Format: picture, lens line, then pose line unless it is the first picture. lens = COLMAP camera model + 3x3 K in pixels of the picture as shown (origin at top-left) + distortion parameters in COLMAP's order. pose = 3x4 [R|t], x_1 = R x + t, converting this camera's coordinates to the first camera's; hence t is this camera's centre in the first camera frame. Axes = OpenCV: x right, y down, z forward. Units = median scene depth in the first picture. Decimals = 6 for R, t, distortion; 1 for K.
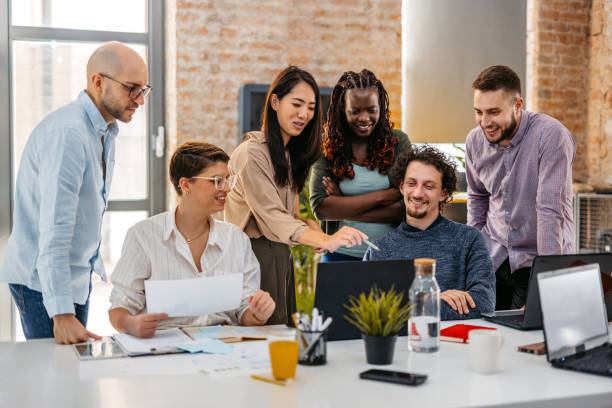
lens RADIAL K [[867.6, 0, 306.0], [0, 867.6, 204.0], [0, 0, 1]] dist [0.021032, -0.024620]
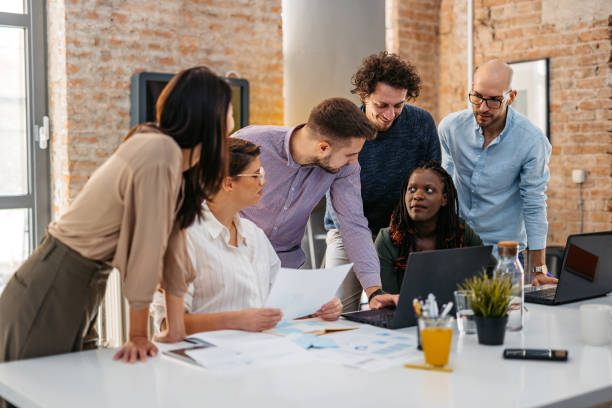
lens RADIAL K [[859.7, 0, 306.2], [0, 859.7, 194.9], [0, 0, 1]] dist [0.017621, 0.023632]
pose [[0.952151, -0.022808, 0.304775, -0.186221], [0.023490, 0.999723, 0.001430, 0.000011], [-0.304723, 0.005797, 0.952423, 0.040506]]
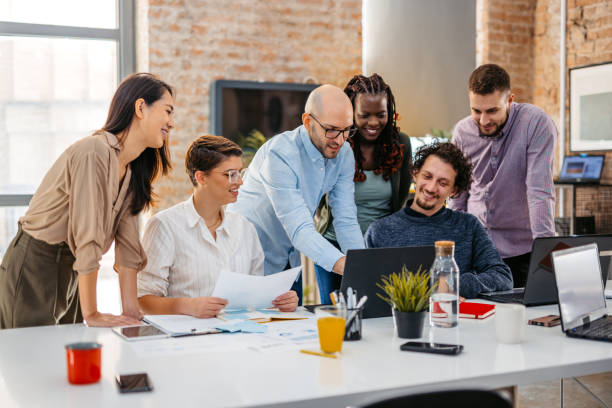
lens RADIAL K [[855.2, 0, 306.0], [0, 855.2, 204.0], [0, 0, 1]] dist [0.018982, 0.016653]
pose [[0.995365, -0.009157, 0.095728, -0.062395], [0.008652, 0.999946, 0.005693, 0.004321], [-0.095775, -0.004838, 0.995391, -0.020709]]
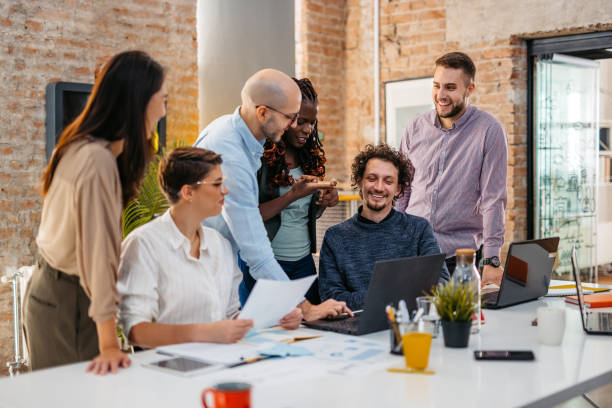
lens RADIAL K [[855.2, 0, 306.0], [0, 855.2, 204.0], [0, 0, 1]] dist [0.018982, 0.016653]
pose [[0.897590, -0.027491, 0.439973, -0.236122], [0.029453, 0.999563, 0.002370, -0.001016], [-0.439846, 0.010831, 0.898008, 0.054015]]
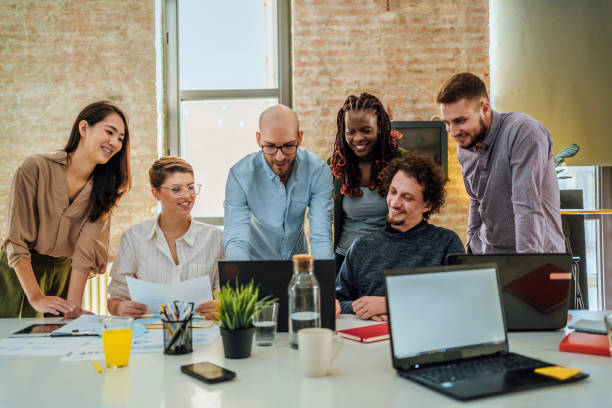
lens RADIAL K [[619.8, 0, 306.0], [0, 619.8, 204.0], [0, 0, 1]] dist [-0.027917, 0.174465]
pose [[0.938808, -0.015706, -0.344082, 0.175562], [0.000954, 0.999074, -0.043003, 0.016468], [0.344439, 0.040043, 0.937954, 0.151530]]
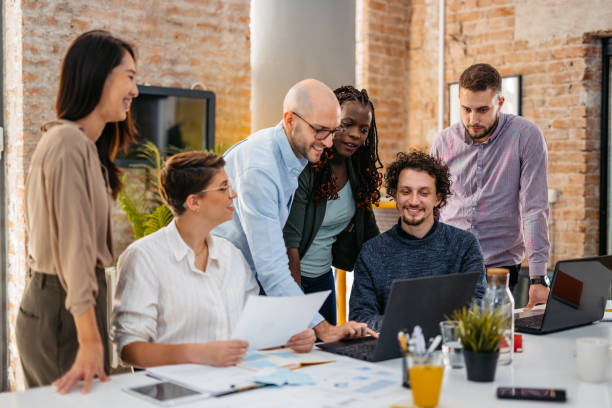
lens RADIAL K [[855.2, 0, 306.0], [0, 855.2, 204.0], [0, 0, 1]] dist [0.018982, 0.016653]
pose [[0.937487, -0.010782, 0.347854, -0.181196], [0.012739, 0.999913, -0.003339, -0.004037], [-0.347788, 0.007562, 0.937543, 0.080031]]
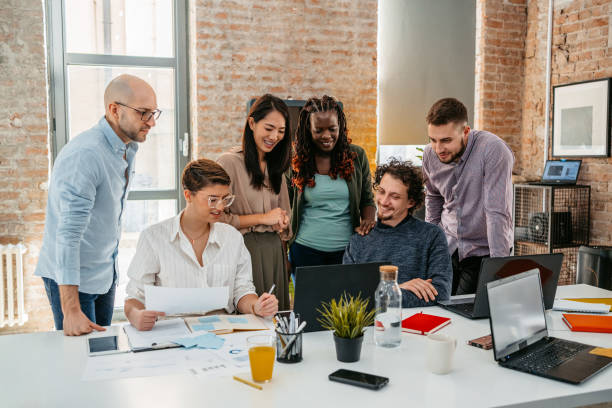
lens RADIAL K [[631.7, 0, 306.0], [0, 631.7, 204.0], [0, 0, 1]] dist [0.010935, 0.009986]
pose [[0.999971, -0.000944, -0.007510, 0.015232], [0.001276, 0.999021, 0.044213, -0.025820], [0.007461, -0.044221, 0.998994, 0.074299]]
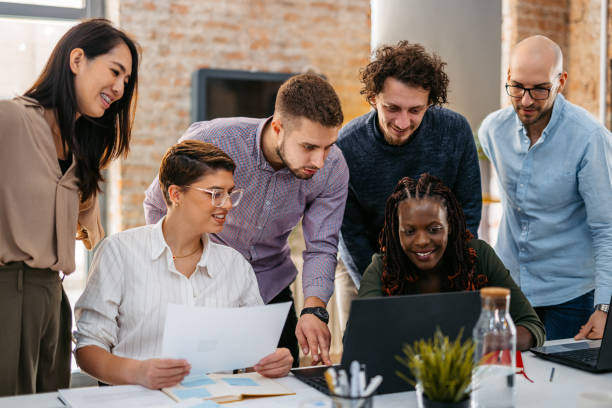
lens RADIAL K [[859.7, 0, 306.2], [0, 859.7, 194.9], [0, 0, 1]] dist [0.017621, 0.023632]
pose [[0.996019, -0.001685, 0.089120, -0.040127], [0.002195, 0.999982, -0.005623, -0.005737], [-0.089109, 0.005796, 0.996005, 0.129663]]
